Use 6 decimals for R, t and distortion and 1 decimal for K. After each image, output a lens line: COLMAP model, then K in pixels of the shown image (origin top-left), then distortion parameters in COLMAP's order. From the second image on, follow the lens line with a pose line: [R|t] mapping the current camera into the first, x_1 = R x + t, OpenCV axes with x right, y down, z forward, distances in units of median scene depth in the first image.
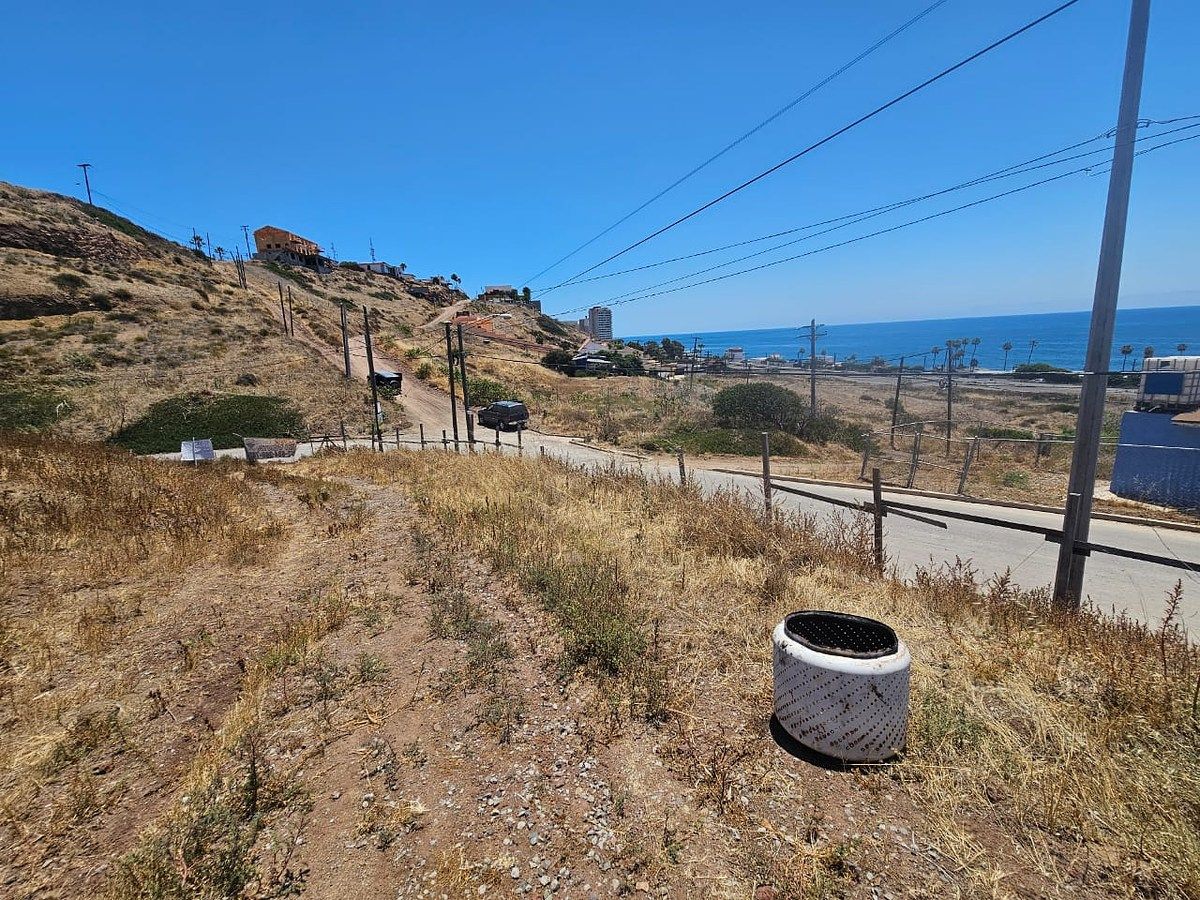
lens RADIAL K [[490.6, 0, 599.2], [0, 490.6, 453.2], [0, 0, 1]] dist [-0.000780, -0.000021]
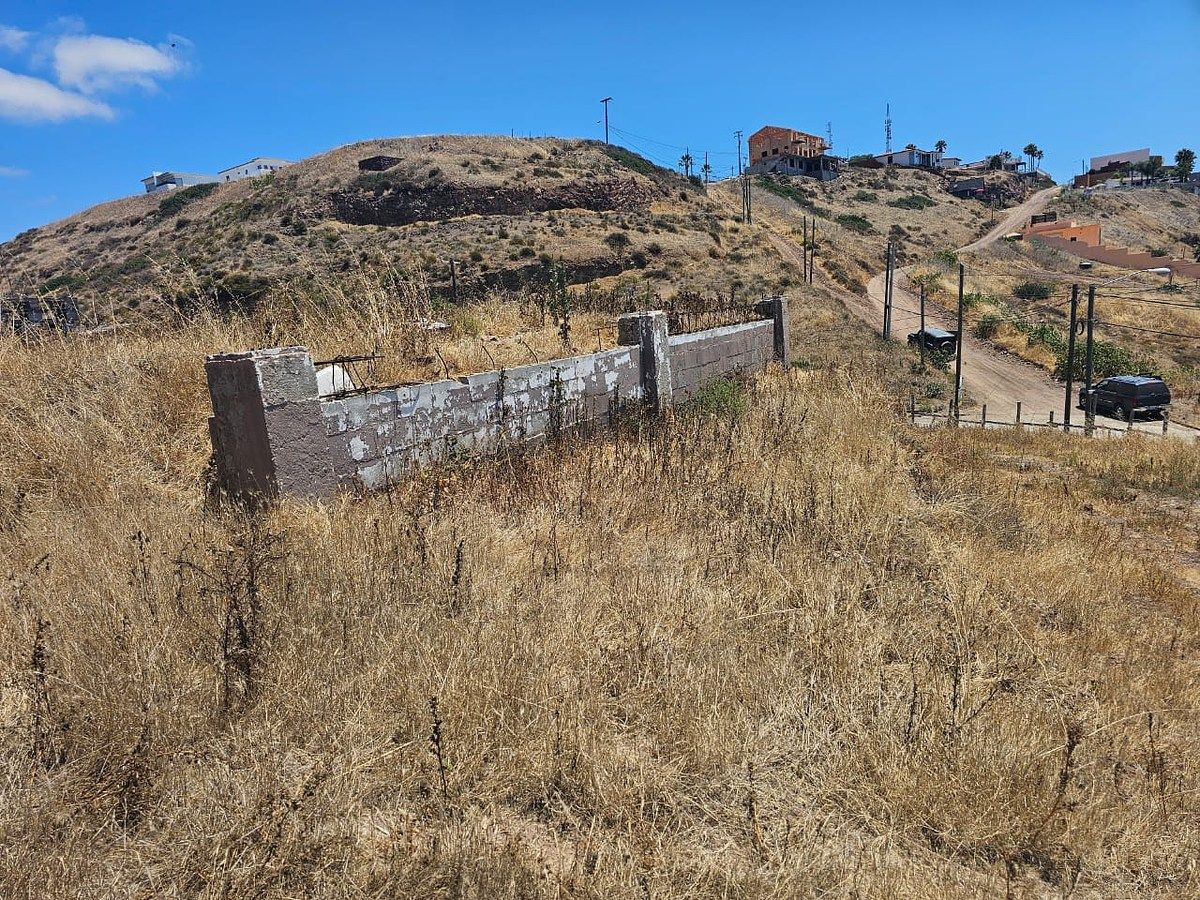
lens RADIAL K [[799.8, 0, 584.1], [0, 799.8, 462.9], [0, 0, 1]] dist [0.076732, -0.071305]
pose [[0.730848, 0.106928, -0.674113, 0.018949], [-0.096580, 0.993916, 0.052948, 0.017786], [0.675673, 0.026409, 0.736728, -0.226479]]
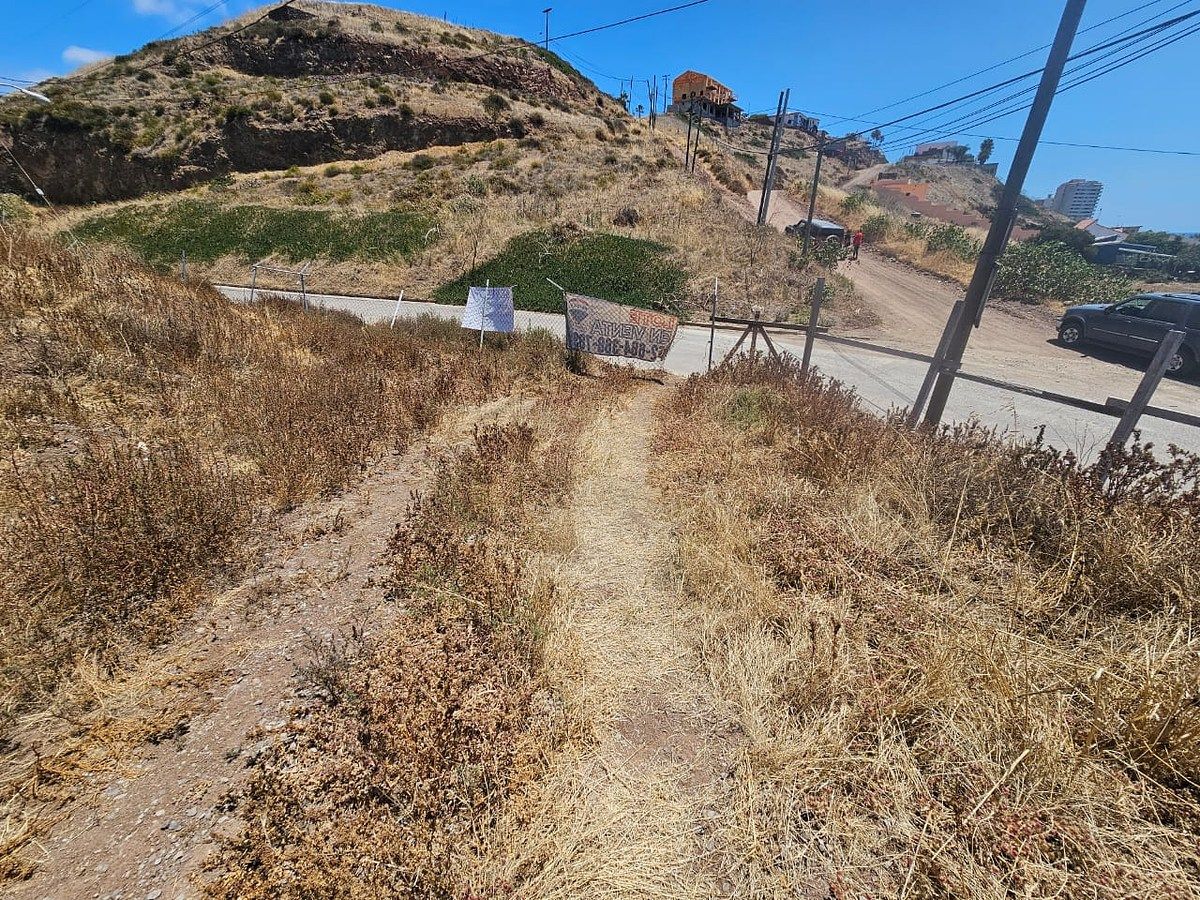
lens RADIAL K [[490.6, 0, 599.2], [0, 490.6, 453.2], [0, 0, 1]] dist [-0.000780, -0.000021]
pose [[0.767455, 0.305006, -0.563901, -0.202105], [-0.180764, 0.946840, 0.266117, -0.009130], [0.615091, -0.102300, 0.781791, 0.316320]]
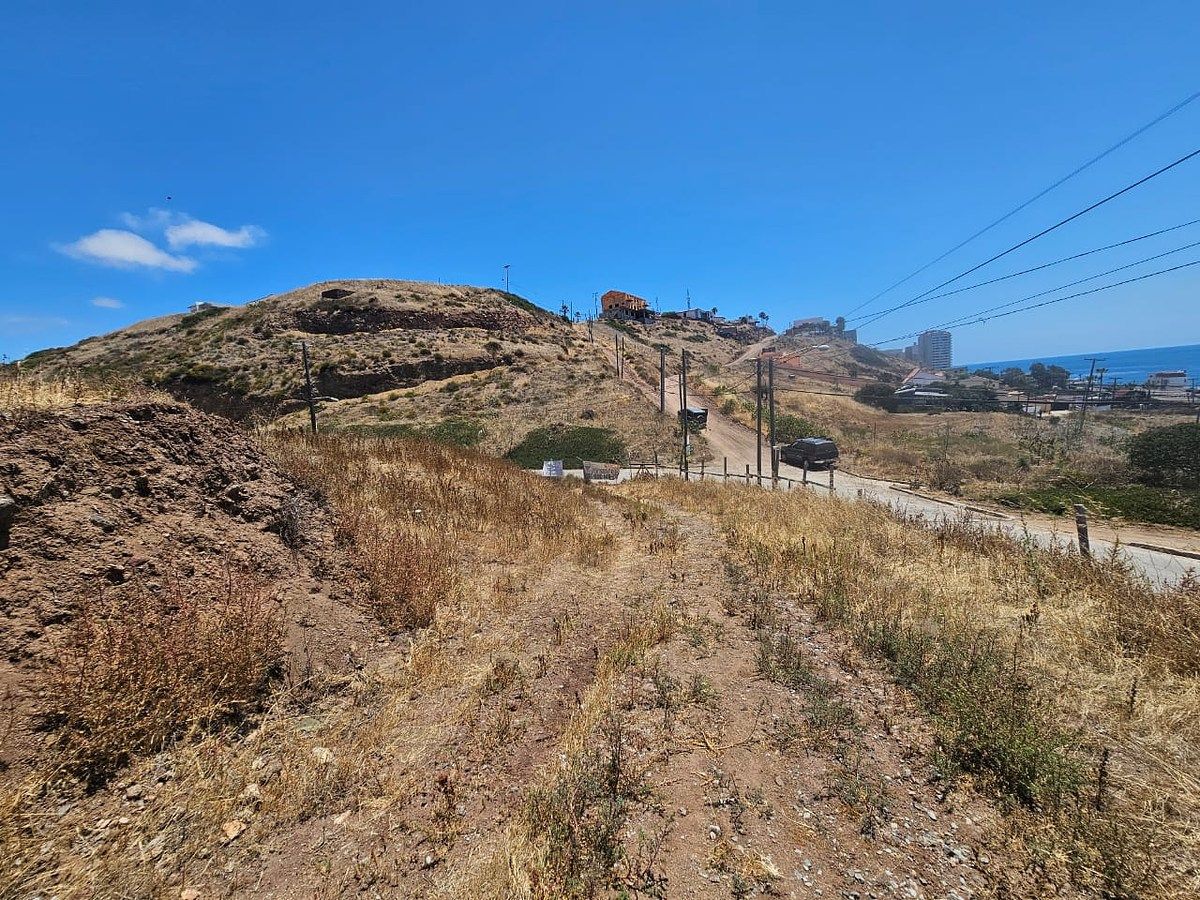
lens RADIAL K [[490.6, 0, 599.2], [0, 490.6, 453.2], [0, 0, 1]] dist [-0.000780, -0.000021]
pose [[0.830873, 0.046630, -0.554505, -0.005758], [-0.086608, 0.995176, -0.046085, 0.000939], [0.549681, 0.086315, 0.830903, 0.000095]]
